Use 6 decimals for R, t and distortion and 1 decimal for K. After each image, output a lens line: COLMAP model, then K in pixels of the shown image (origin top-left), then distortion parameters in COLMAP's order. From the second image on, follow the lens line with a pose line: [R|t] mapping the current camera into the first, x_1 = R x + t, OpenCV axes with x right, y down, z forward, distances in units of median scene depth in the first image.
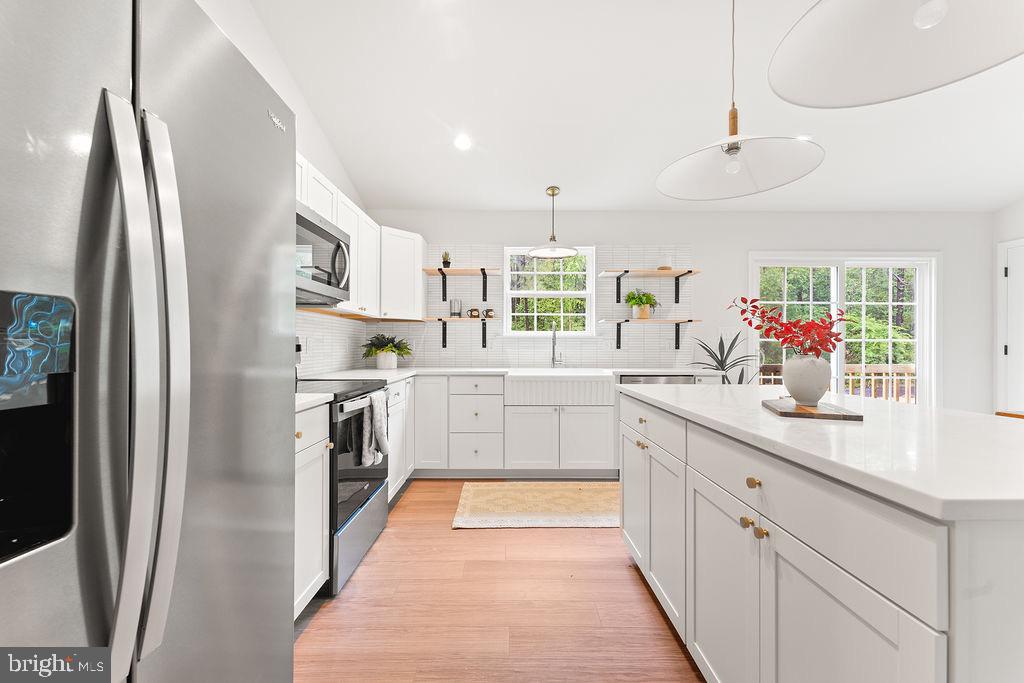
lens RADIAL K [[415.9, 0, 512.5], [0, 415.9, 344.0], [0, 0, 1]] dist [-0.004120, 0.000364]
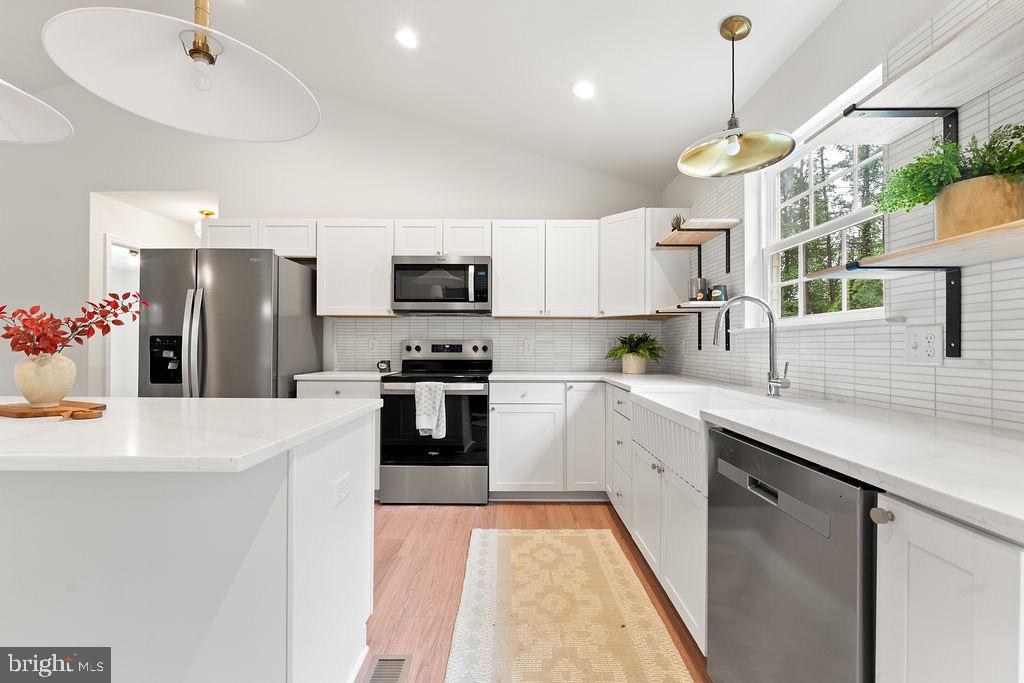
lens RADIAL K [[432.2, 0, 513.8], [0, 432.2, 341.4], [0, 0, 1]] dist [-0.002725, -0.002125]
pose [[-0.011853, -0.013998, -0.999832, 0.602899], [0.000271, 0.999902, -0.014002, 0.005133], [0.999930, -0.000437, -0.011848, 0.752472]]
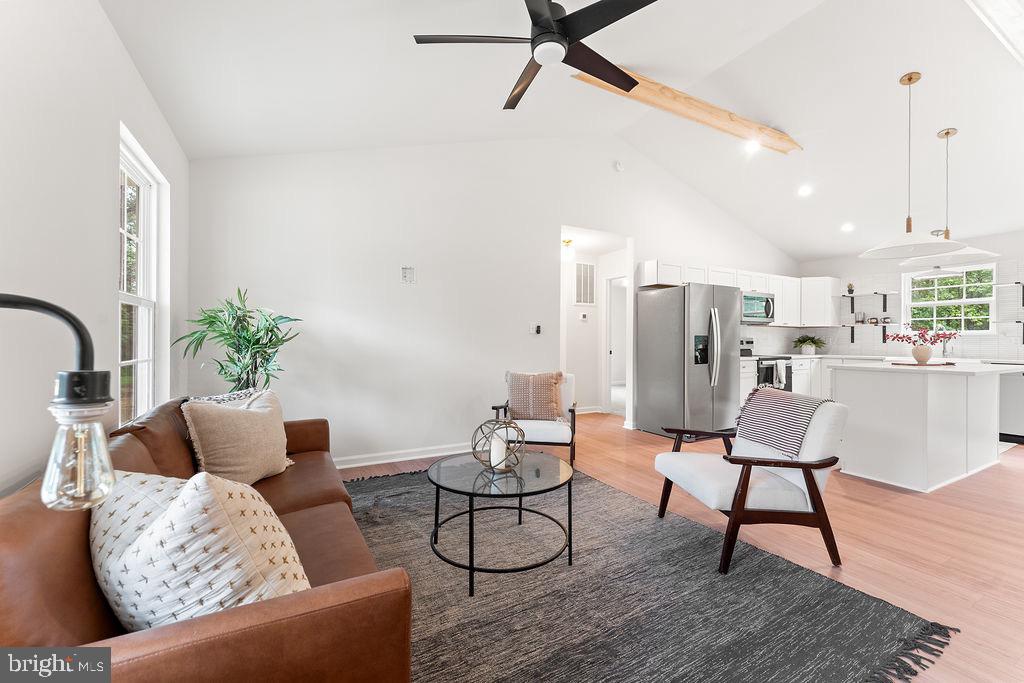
lens RADIAL K [[415.9, 0, 508.8], [0, 415.9, 339.7], [0, 0, 1]] dist [-0.004120, 0.000364]
pose [[0.469802, -0.002379, -0.882768, 0.663210], [0.001423, 0.999997, -0.001938, -0.002229], [0.882770, -0.000346, 0.469804, -0.967392]]
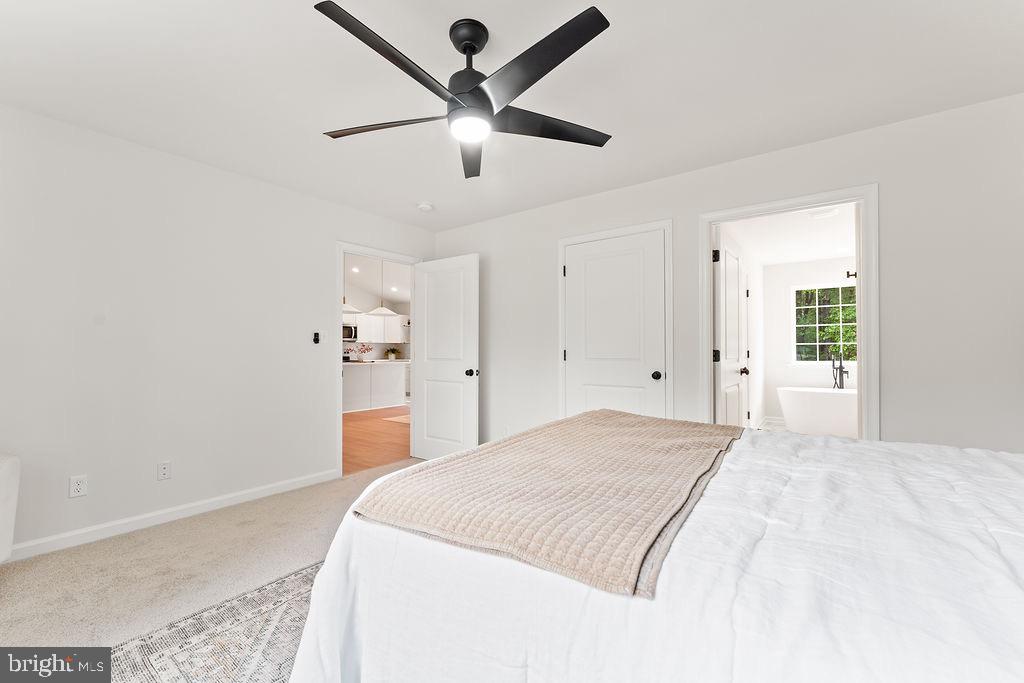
lens RADIAL K [[415.9, 0, 513.4], [0, 415.9, 337.0], [0, 0, 1]] dist [-0.004120, 0.000364]
pose [[0.808437, -0.021793, -0.588180, 2.181397], [0.006095, 0.999571, -0.028659, -0.011768], [0.588552, 0.019584, 0.808222, -0.921183]]
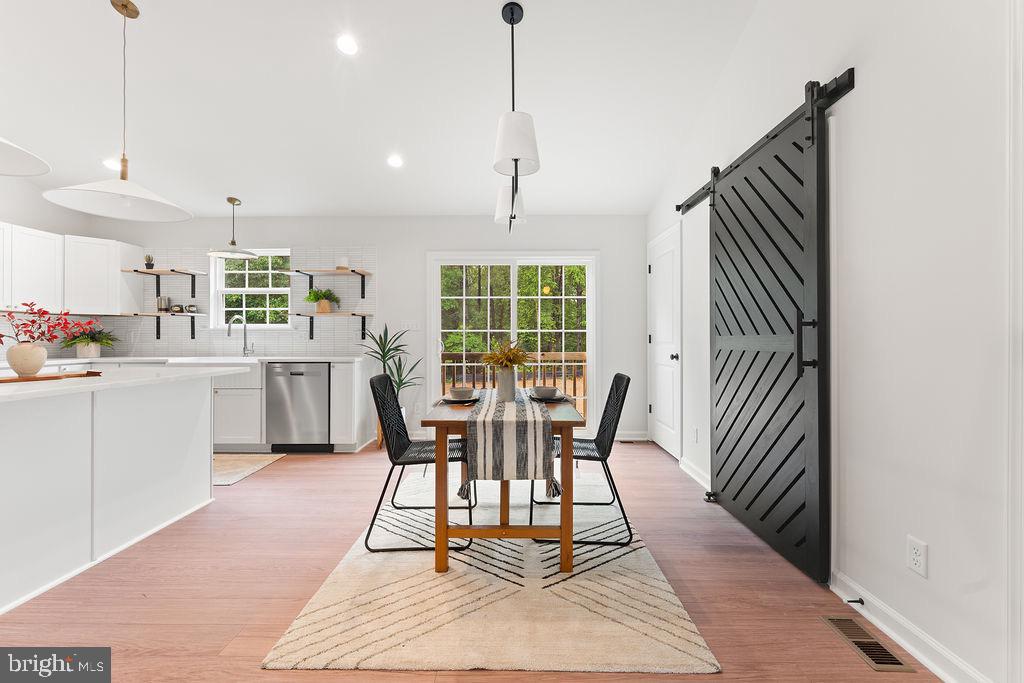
lens RADIAL K [[432.2, 0, 517.4], [0, 432.2, 335.8], [0, 0, 1]] dist [-0.002725, -0.002125]
pose [[0.999959, -0.004946, -0.007523, 0.887562], [0.004949, 0.999988, 0.000325, 0.004422], [0.007522, -0.000362, 0.999972, -0.179771]]
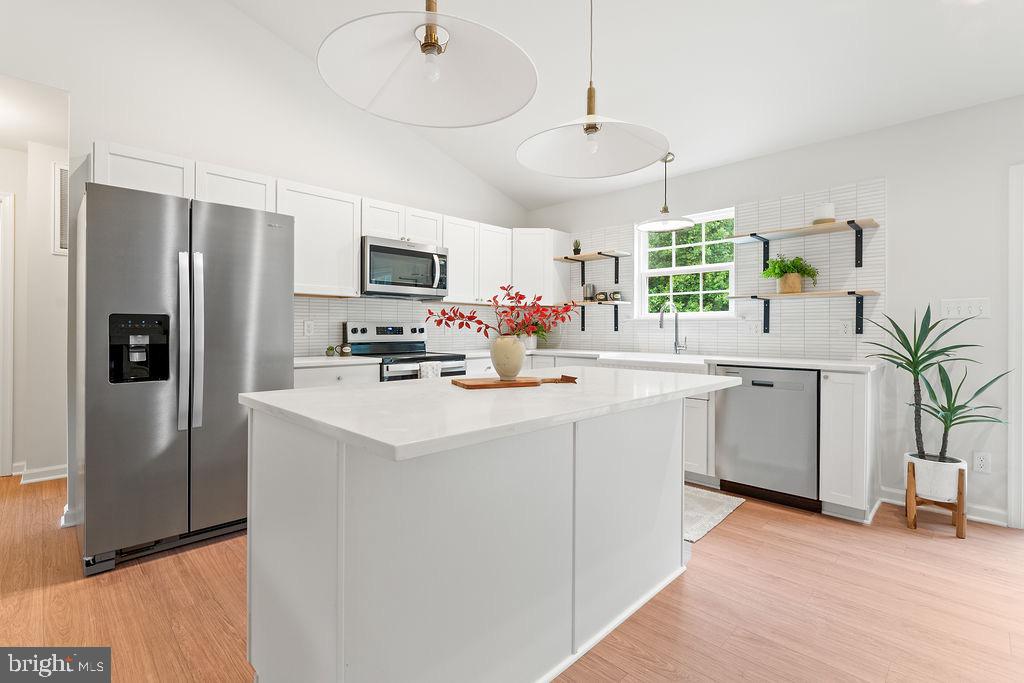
lens RADIAL K [[473.1, 0, 505.9], [0, 473.1, 326.2], [0, 0, 1]] dist [-0.005621, -0.001624]
pose [[0.700546, -0.005016, -0.713590, 0.587304], [0.001477, 0.999983, -0.005579, 0.003421], [0.713606, 0.002854, 0.700541, 0.035914]]
